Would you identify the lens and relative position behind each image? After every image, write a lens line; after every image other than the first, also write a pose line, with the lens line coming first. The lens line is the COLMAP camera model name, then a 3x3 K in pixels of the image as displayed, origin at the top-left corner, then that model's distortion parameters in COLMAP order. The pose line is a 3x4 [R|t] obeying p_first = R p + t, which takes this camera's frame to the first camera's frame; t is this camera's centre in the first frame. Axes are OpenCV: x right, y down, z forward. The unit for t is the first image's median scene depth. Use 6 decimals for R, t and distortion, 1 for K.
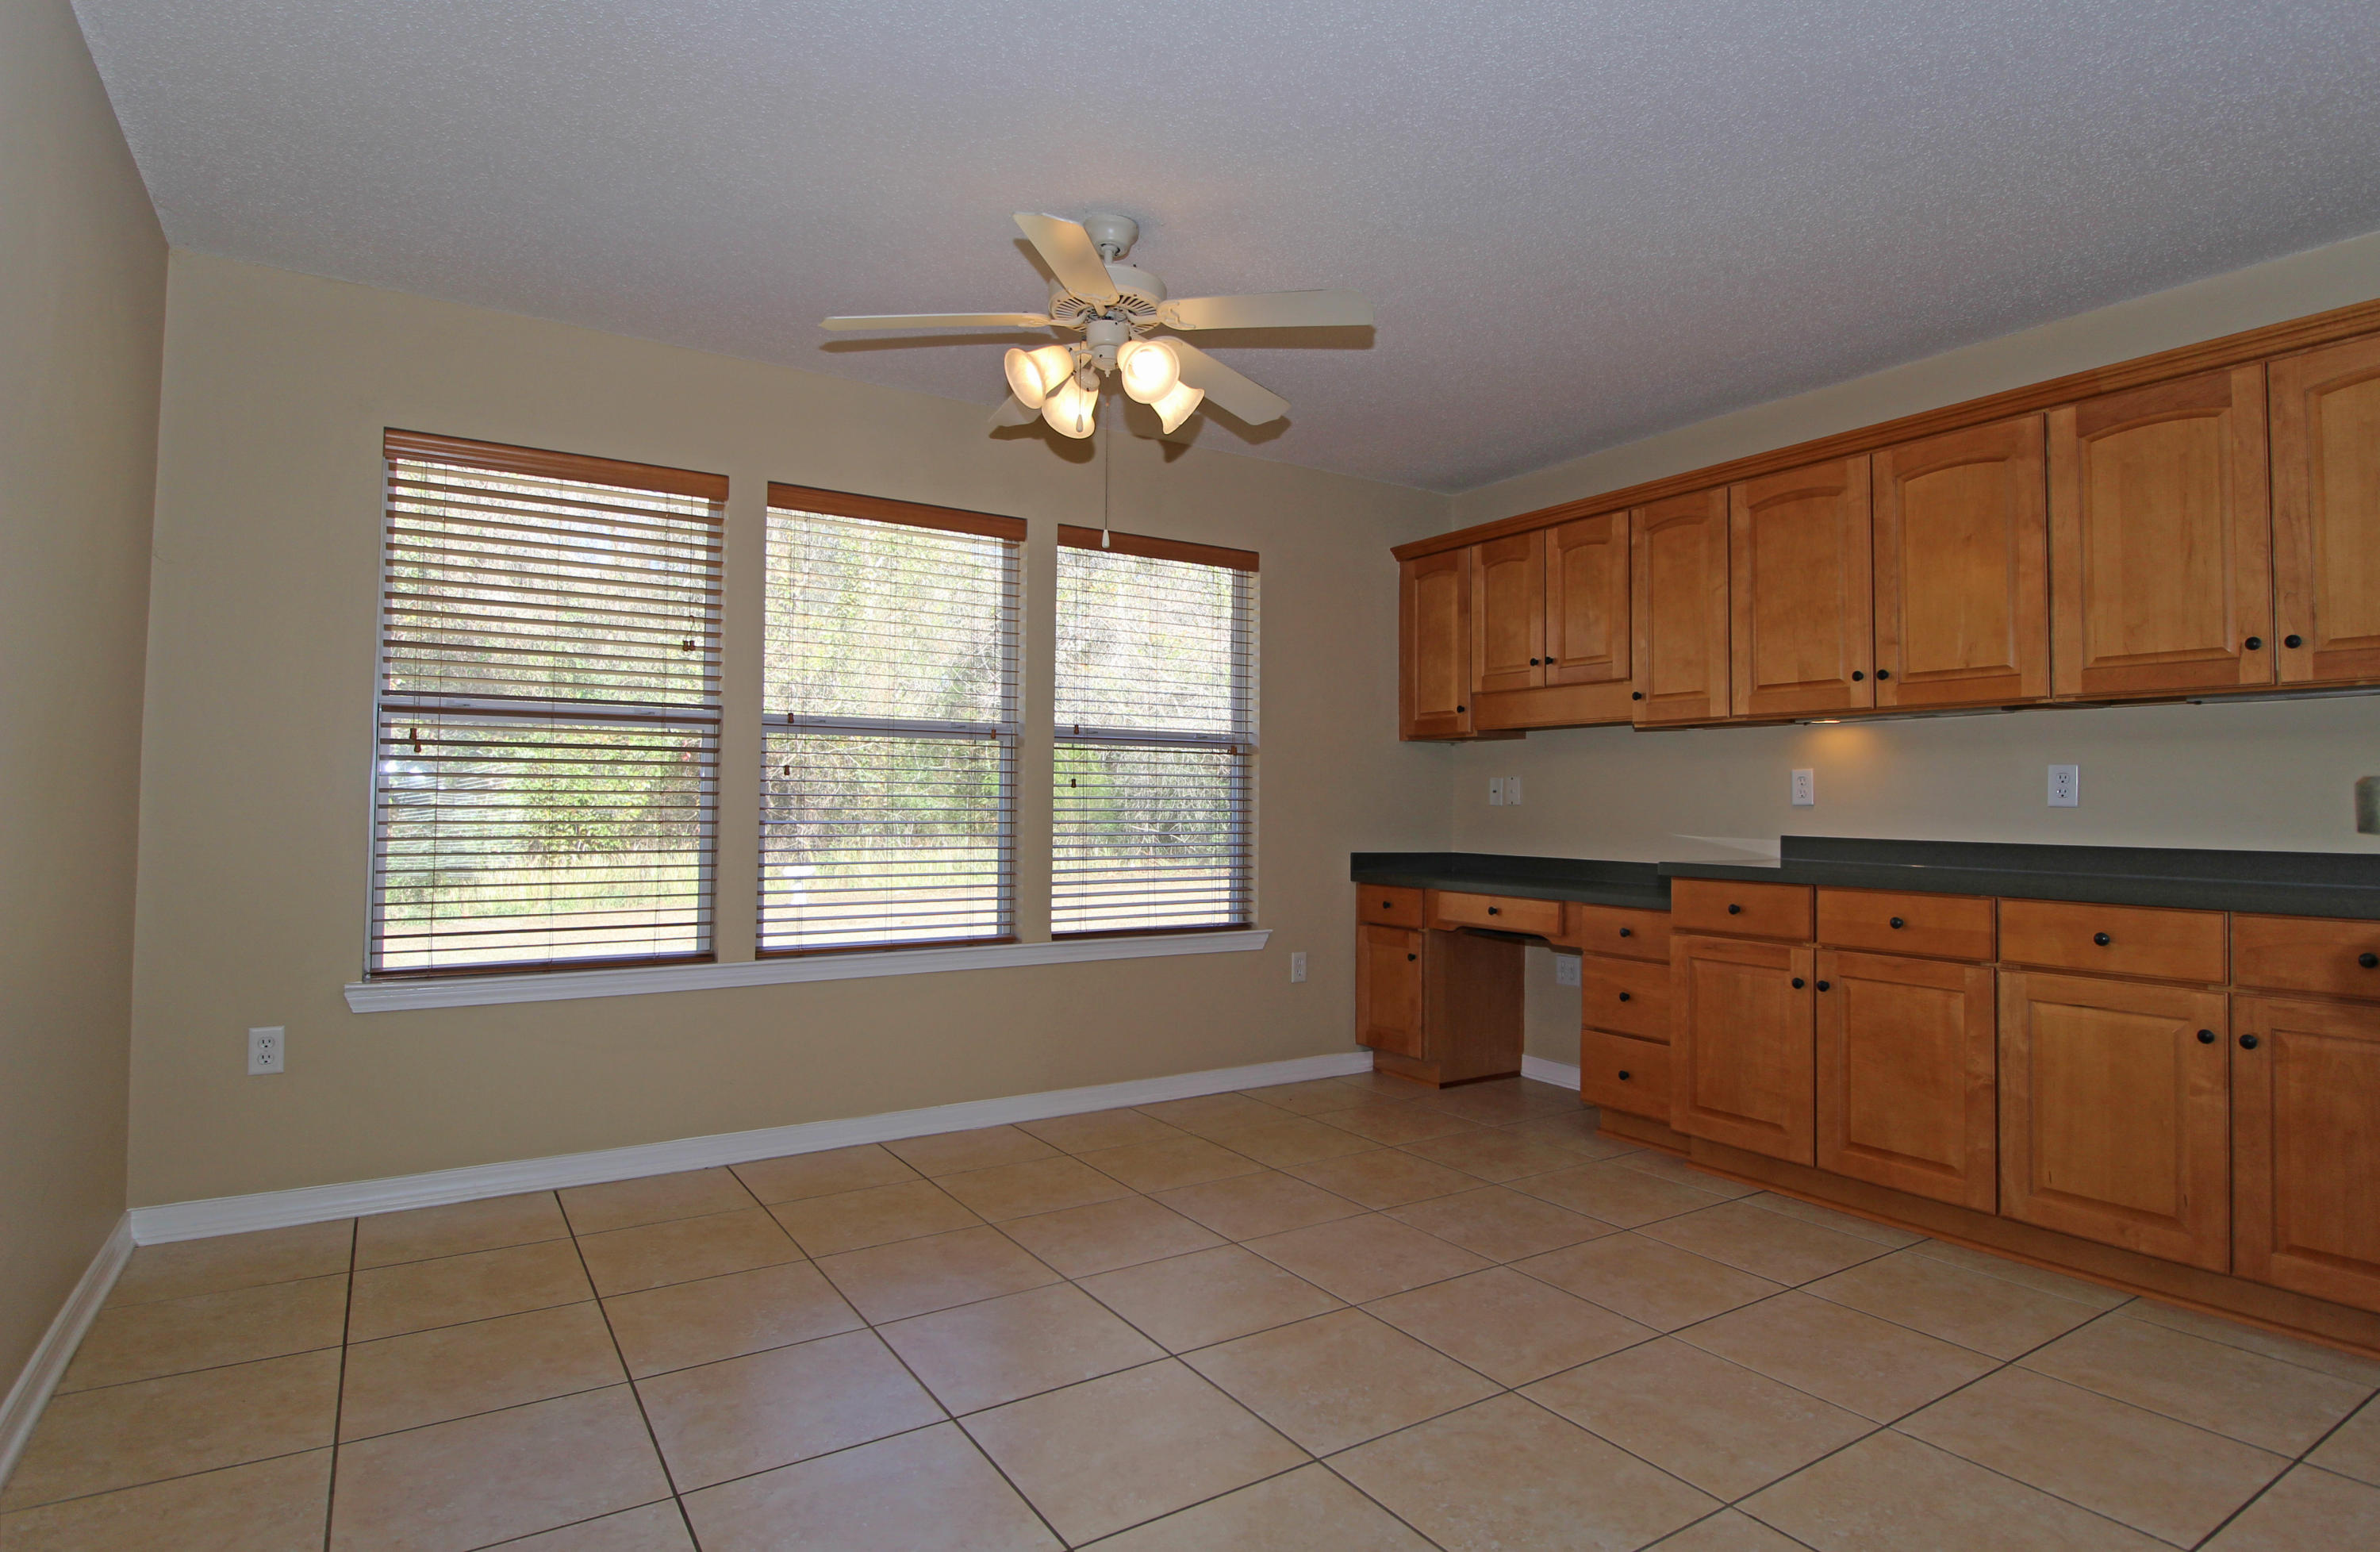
lens RADIAL K [[1239.4, 0, 1210.7], [0, 1239.4, 761.5], [0, 0, 1]] dist [-0.009532, -0.003040]
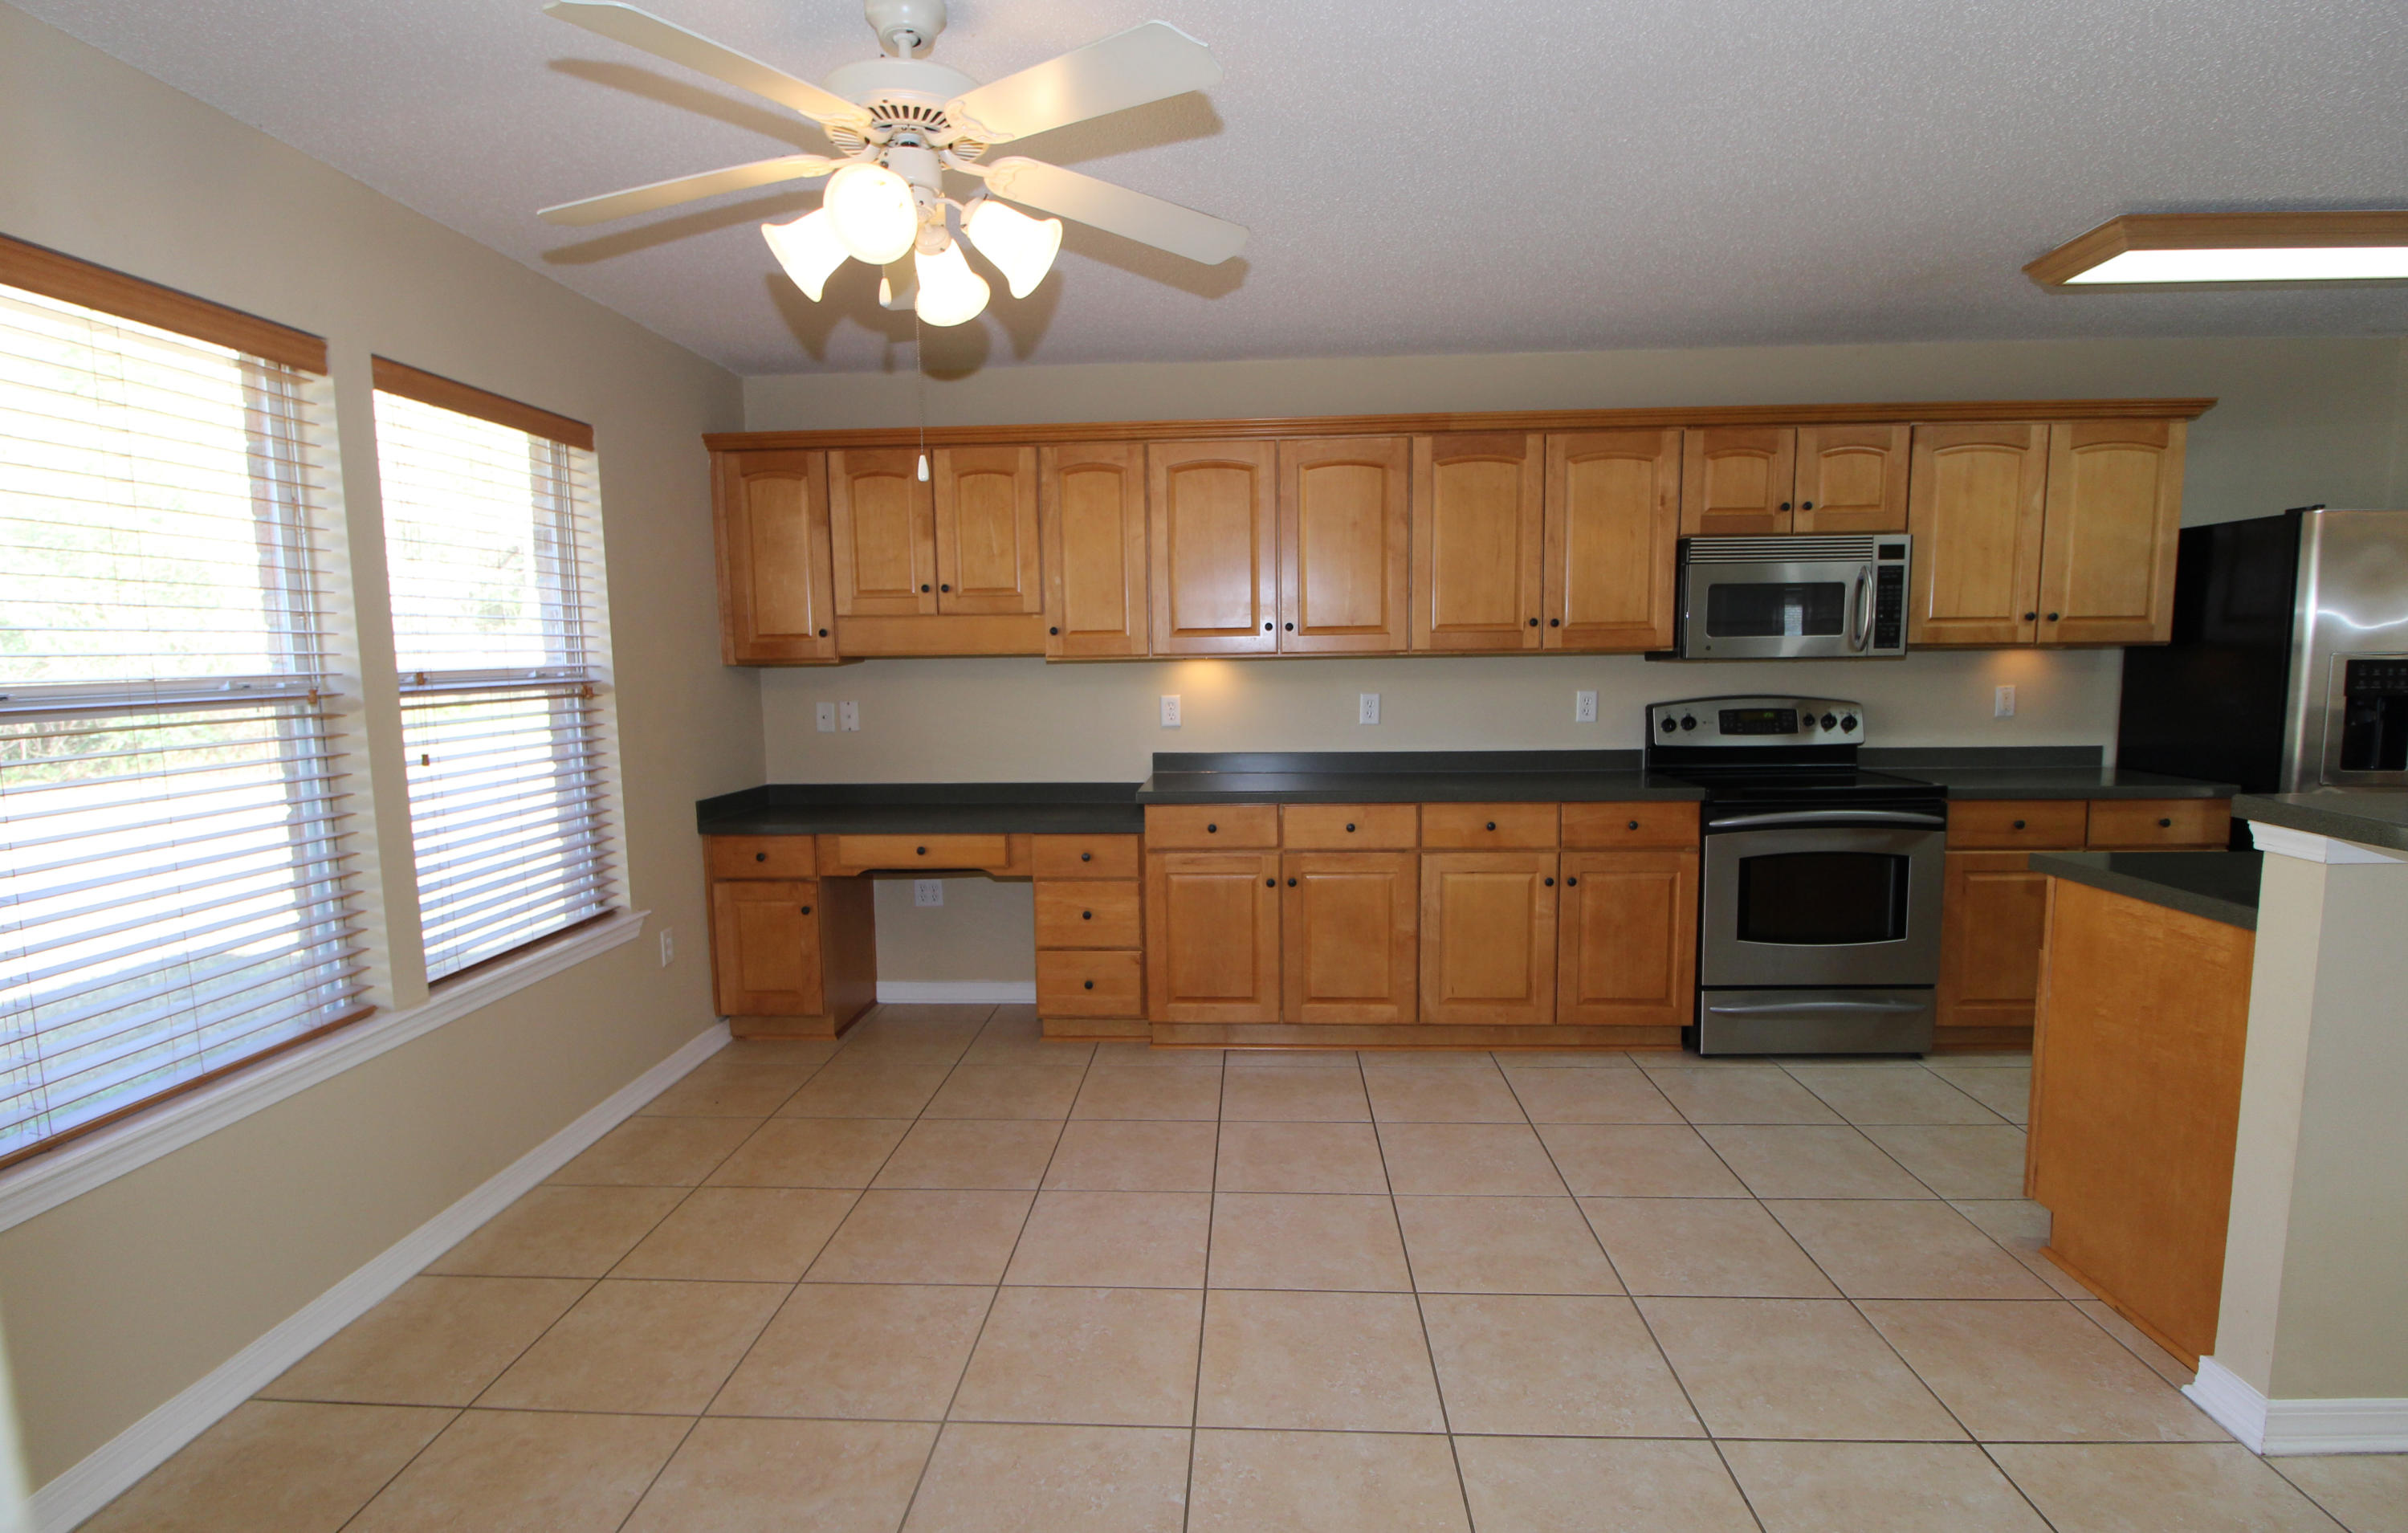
lens RADIAL K [[1158.9, 0, 1191.2], [0, 1158.9, 782.9], [0, 0, 1]] dist [-0.006148, -0.009934]
pose [[0.595341, -0.107291, 0.796277, -0.426323], [-0.008235, 0.990177, 0.139574, -0.070645], [-0.803431, -0.089651, 0.588610, 0.350706]]
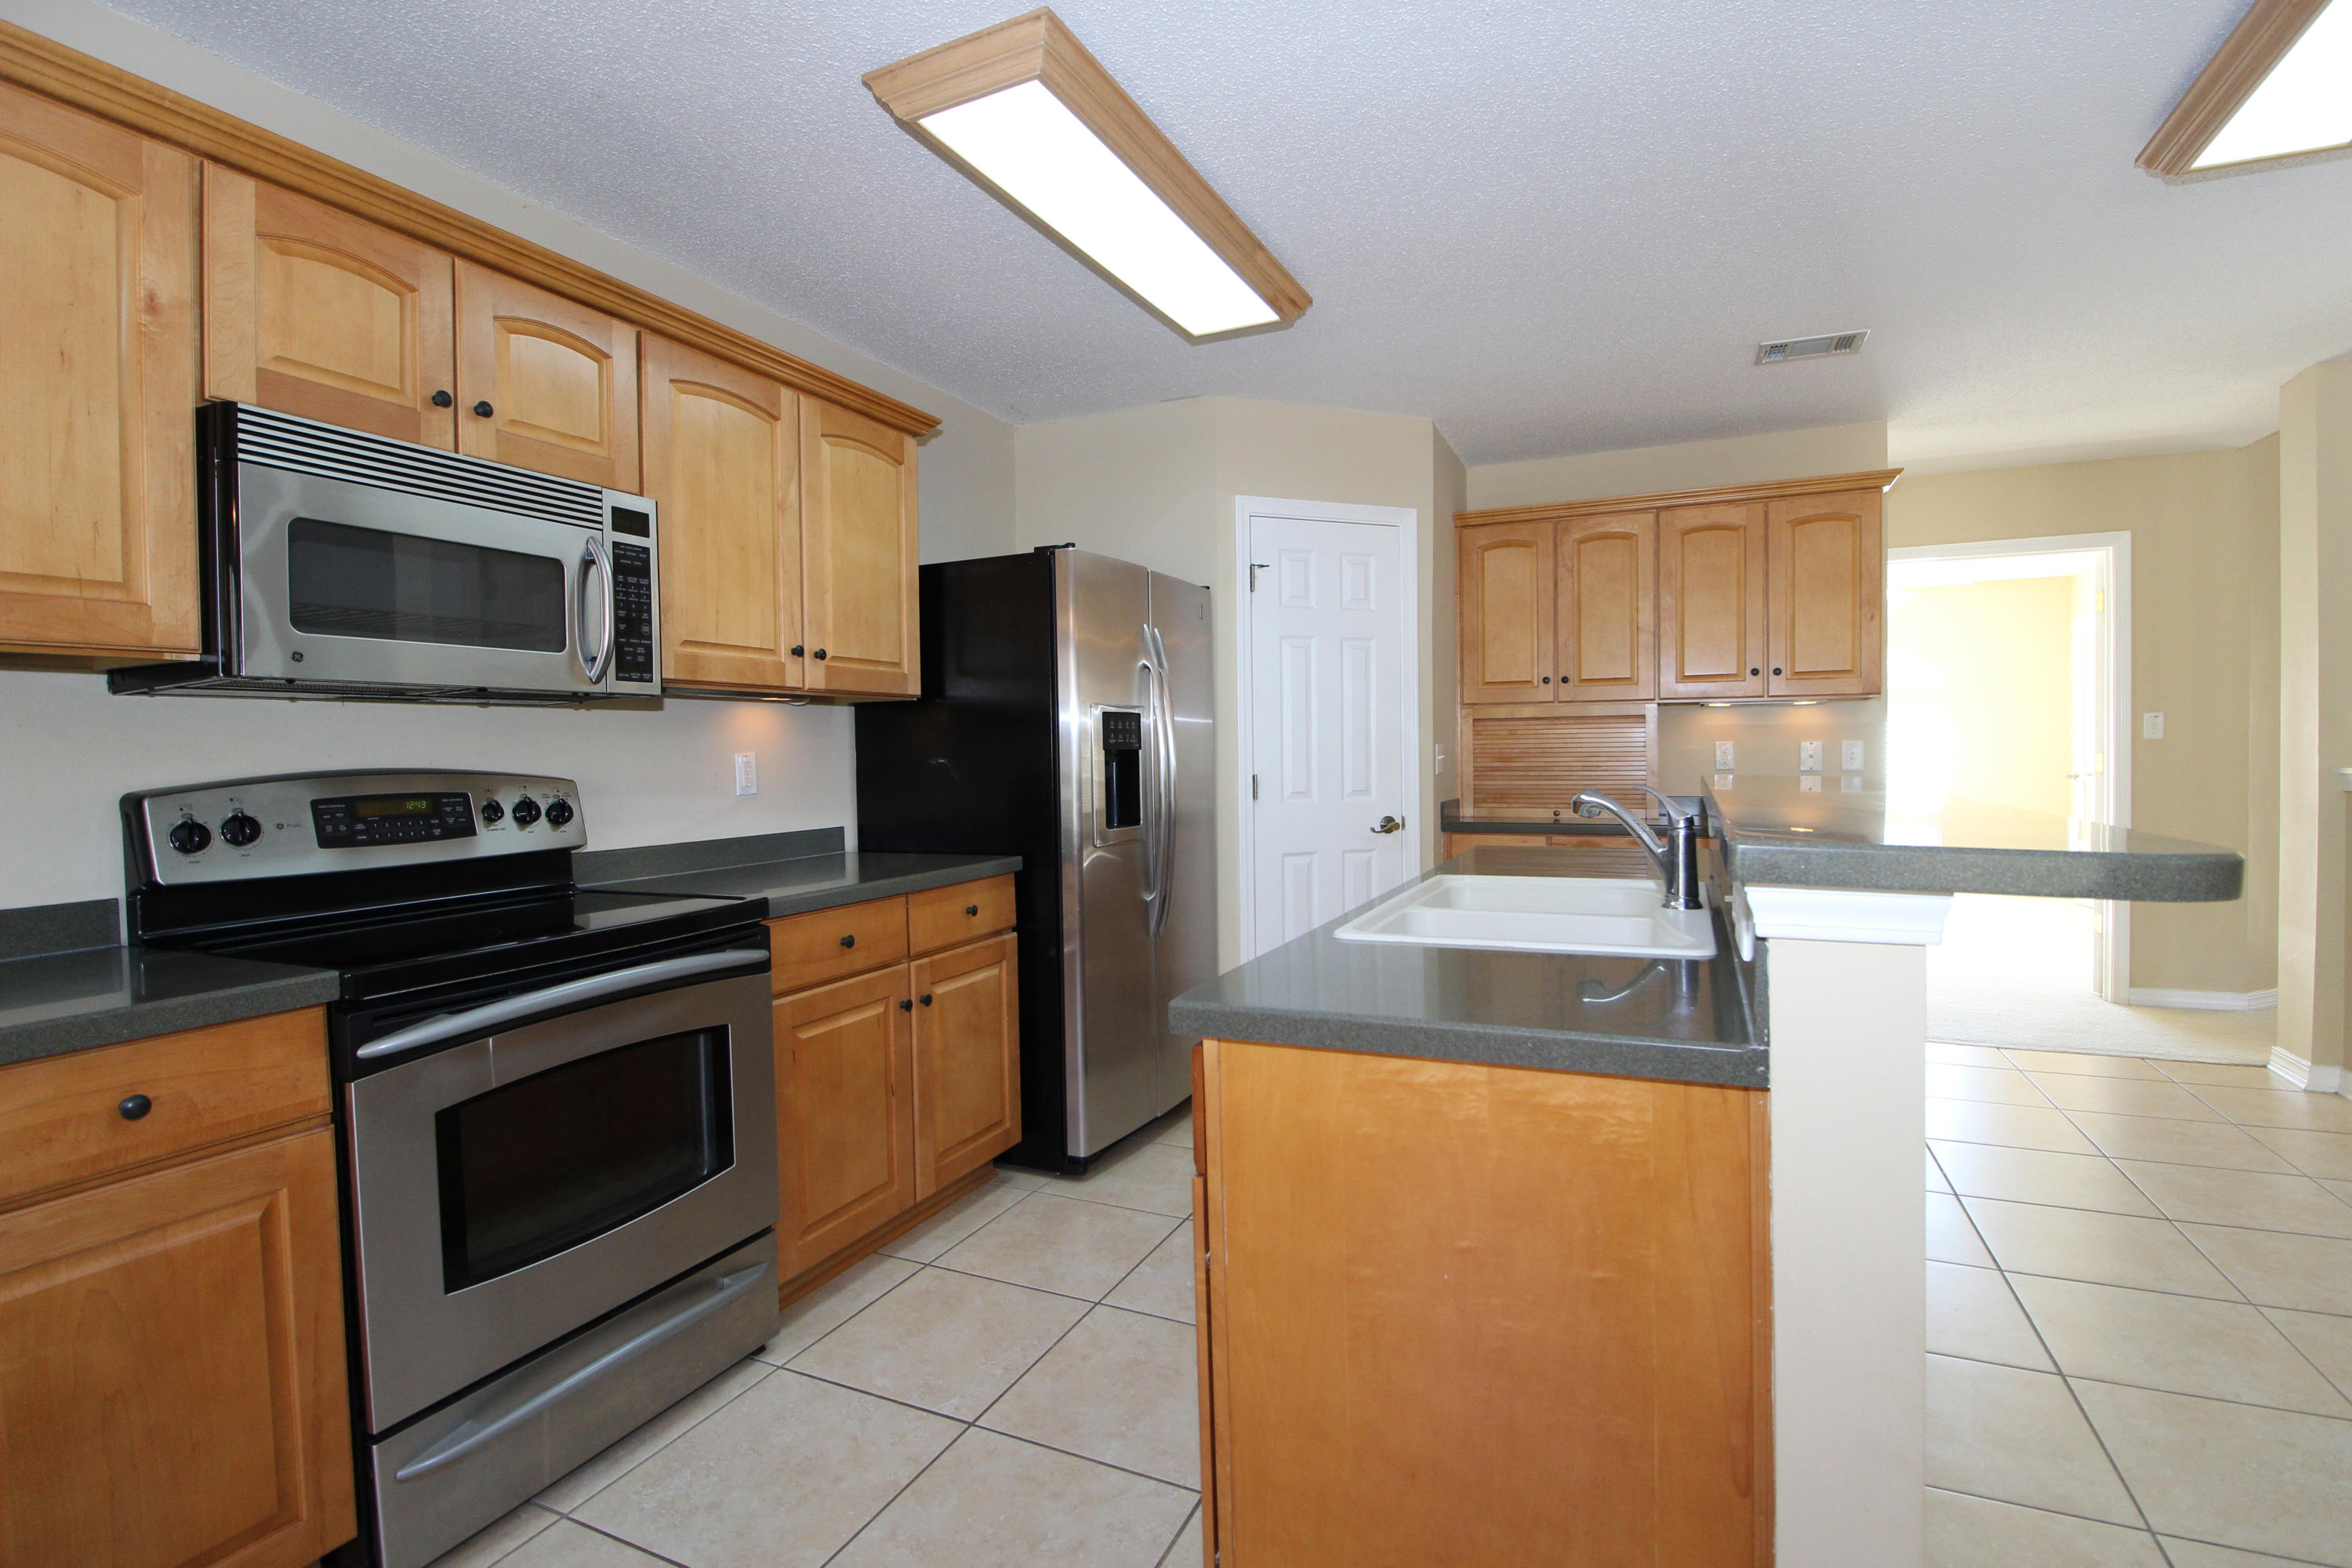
lens RADIAL K [[1084.5, 0, 1198.3], [0, 1084.5, 775.7], [0, 0, 1]] dist [-0.011761, -0.006586]
pose [[-0.540172, -0.020319, 0.841309, 0.132780], [-0.017403, 0.999764, 0.012973, -0.012913], [-0.841375, -0.007634, -0.540399, 0.528843]]
